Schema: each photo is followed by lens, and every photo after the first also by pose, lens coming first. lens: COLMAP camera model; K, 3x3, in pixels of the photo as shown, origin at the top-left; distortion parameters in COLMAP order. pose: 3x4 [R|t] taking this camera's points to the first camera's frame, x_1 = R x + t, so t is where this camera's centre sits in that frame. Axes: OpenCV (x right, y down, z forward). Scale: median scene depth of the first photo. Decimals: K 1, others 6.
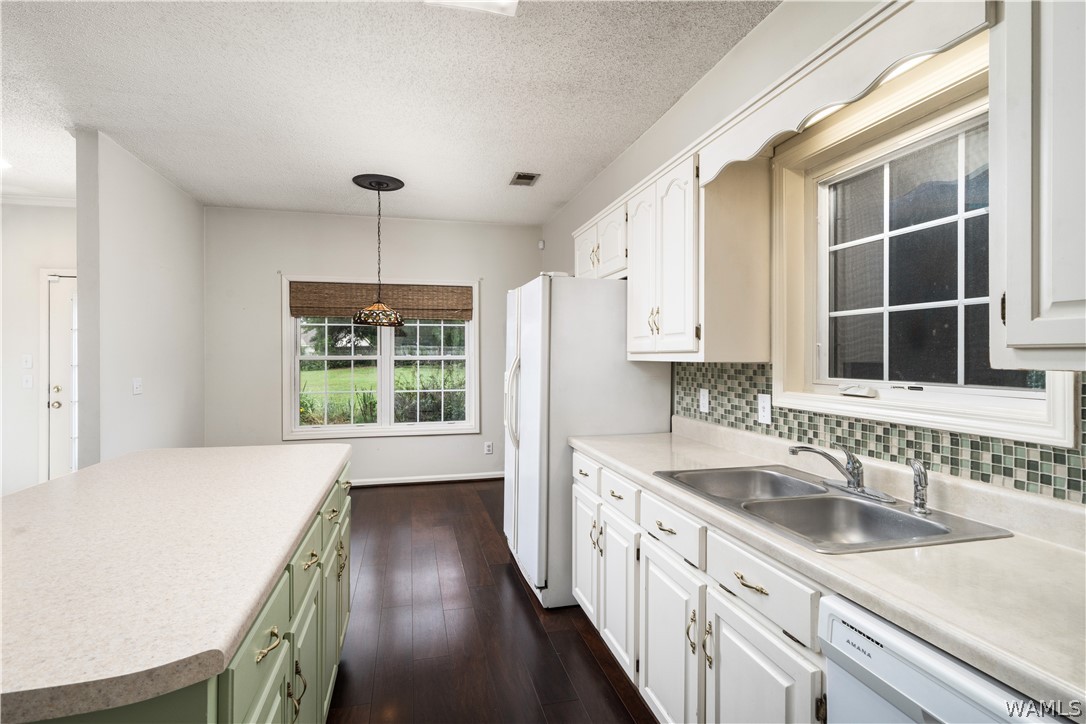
lens RADIAL K [[535.7, 0, 545.7], [0, 535.7, 352.6], [0, 0, 1]] dist [0.001376, -0.001362]
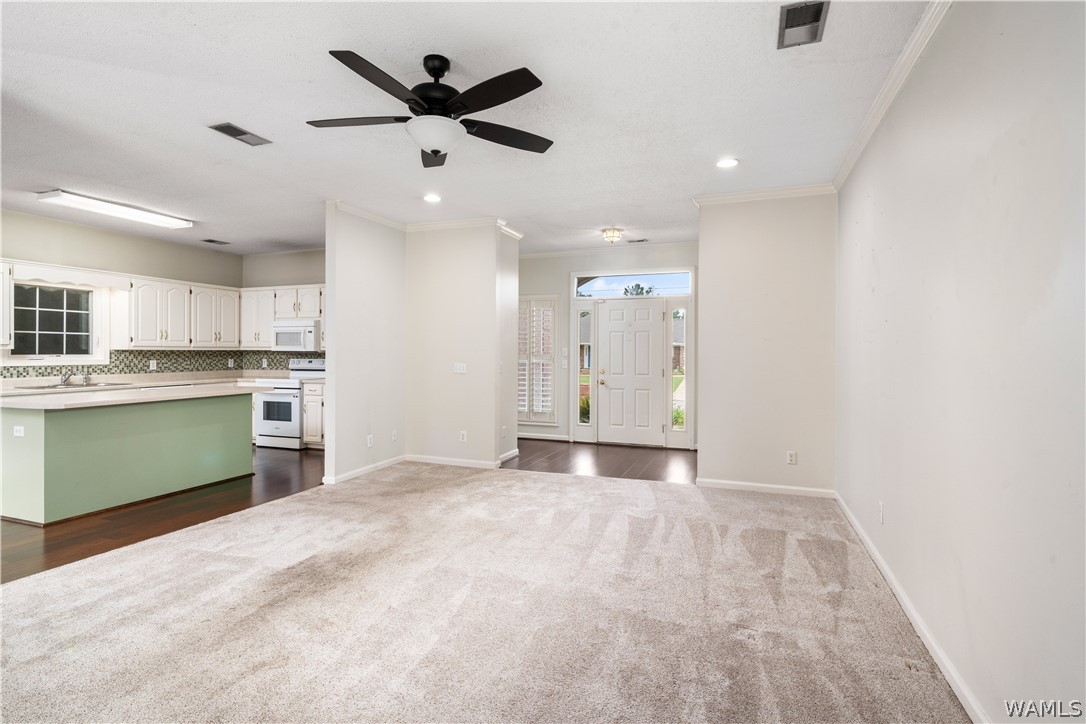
lens RADIAL K [[535.7, 0, 546.7], [0, 535.7, 353.5], [0, 0, 1]] dist [0.001376, -0.001362]
pose [[-0.835027, -0.002166, 0.550205, -3.314151], [-0.003713, 0.999992, -0.001698, 0.036417], [-0.550197, -0.003460, -0.835028, 1.804637]]
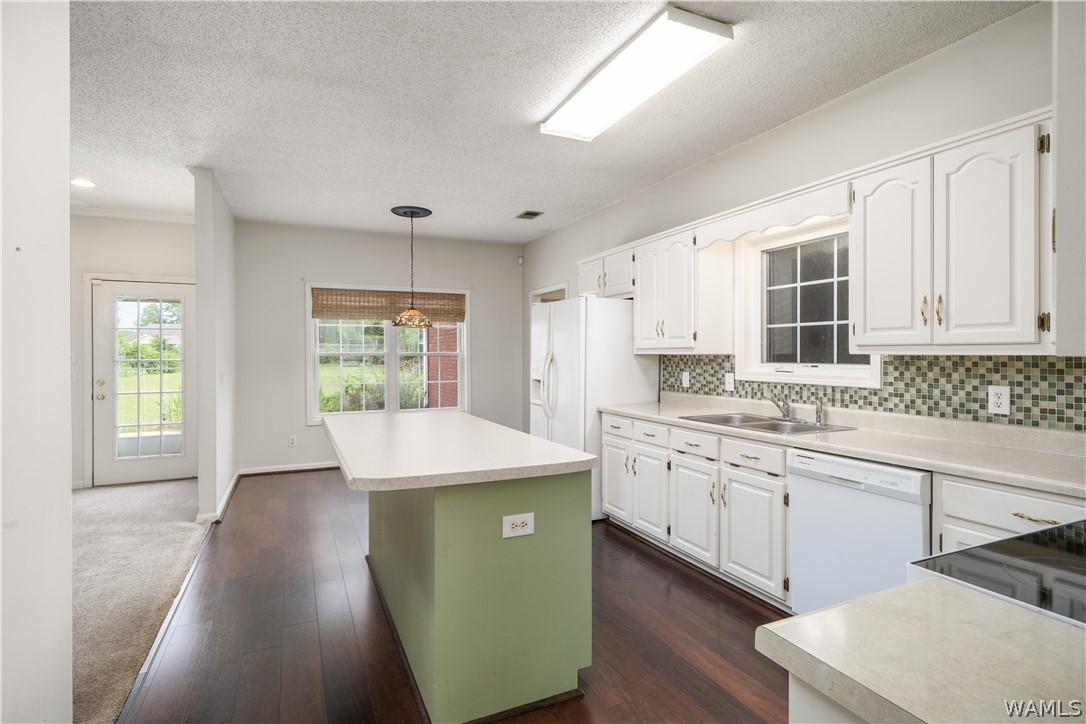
lens RADIAL K [[535.7, 0, 548.1], [0, 535.7, 354.8], [0, 0, 1]] dist [0.001376, -0.001362]
pose [[0.982203, -0.002719, 0.187803, -0.512772], [0.001239, 0.999967, 0.007998, 0.006638], [-0.187819, -0.007623, 0.982174, -0.597850]]
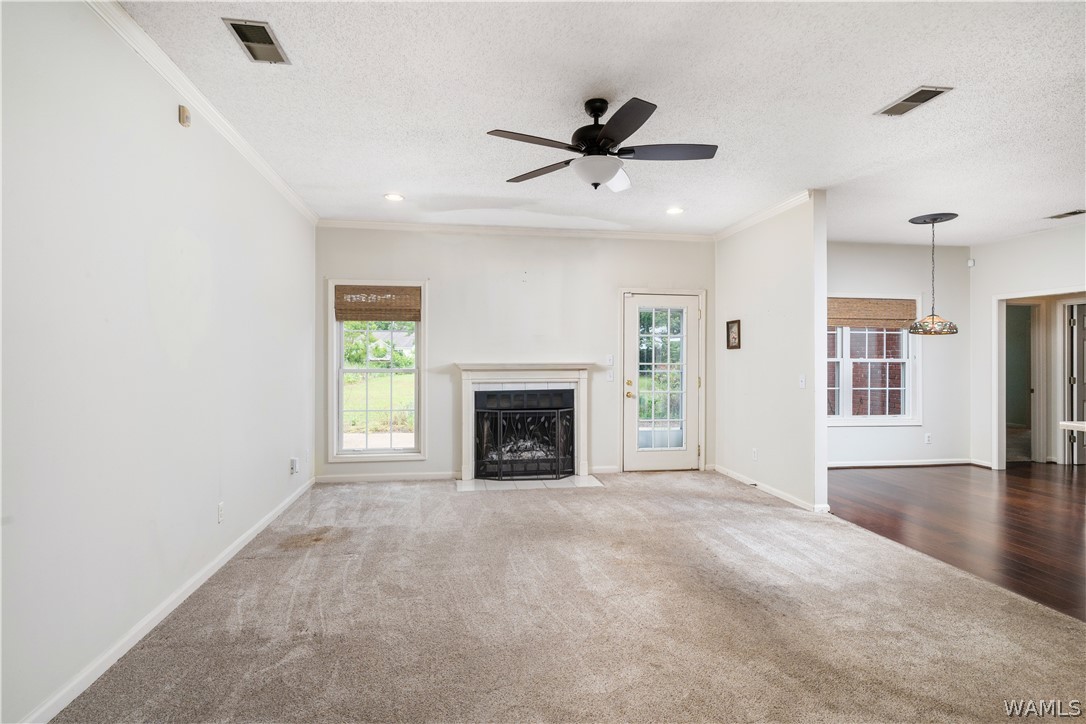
lens RADIAL K [[535.7, 0, 557.6], [0, 535.7, 363.9], [0, 0, 1]] dist [0.001376, -0.001362]
pose [[0.995384, 0.009178, -0.095532, -2.276622], [-0.007716, 0.999848, 0.015665, 0.010736], [0.095661, -0.014856, 0.995303, -0.666341]]
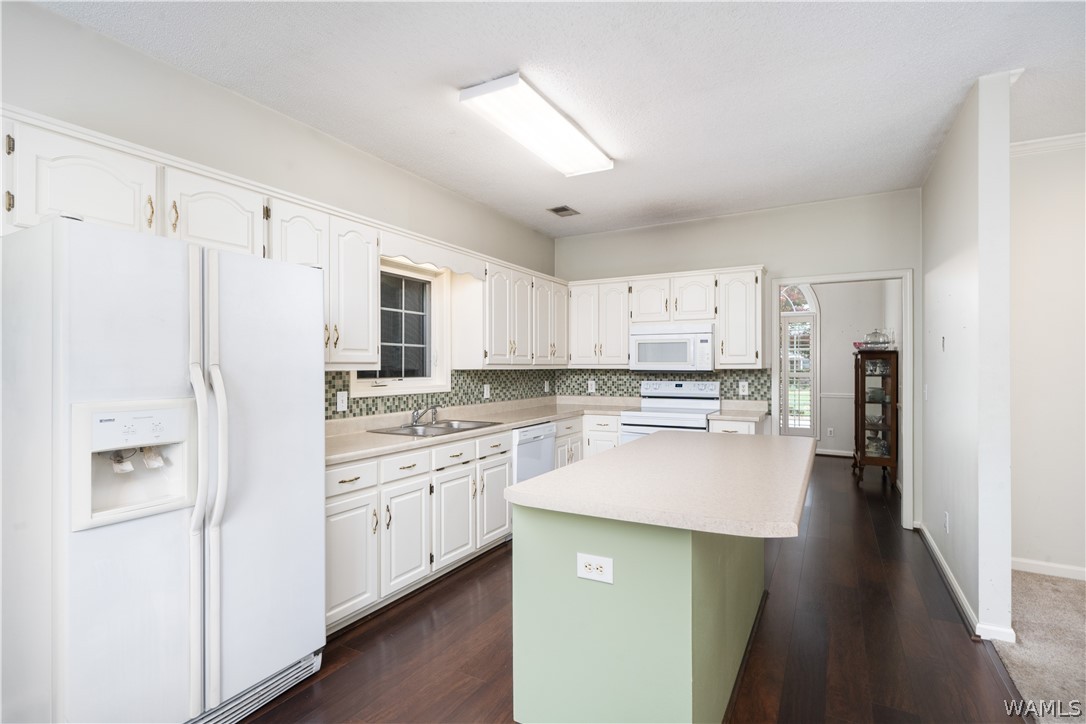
lens RADIAL K [[535.7, 0, 552.5], [0, 535.7, 366.5], [0, 0, 1]] dist [0.001376, -0.001362]
pose [[-0.746682, 0.002525, 0.665176, -1.130642], [-0.001110, 0.999987, -0.005042, 0.015896], [-0.665180, -0.004503, -0.746669, 1.897738]]
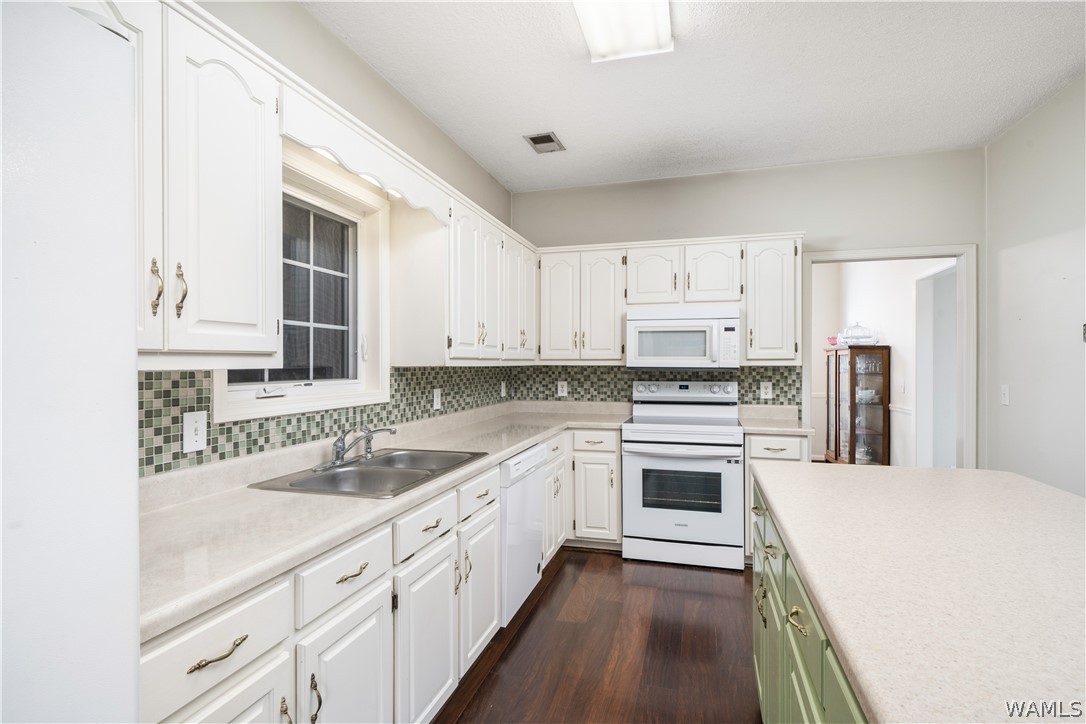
lens RADIAL K [[535.7, 0, 558.5], [0, 535.7, 364.4], [0, 0, 1]] dist [0.001376, -0.001362]
pose [[-0.877018, -0.000177, 0.480457, -0.425948], [-0.001382, 0.999997, -0.002153, 0.014591], [-0.480455, -0.002552, -0.877016, 1.546186]]
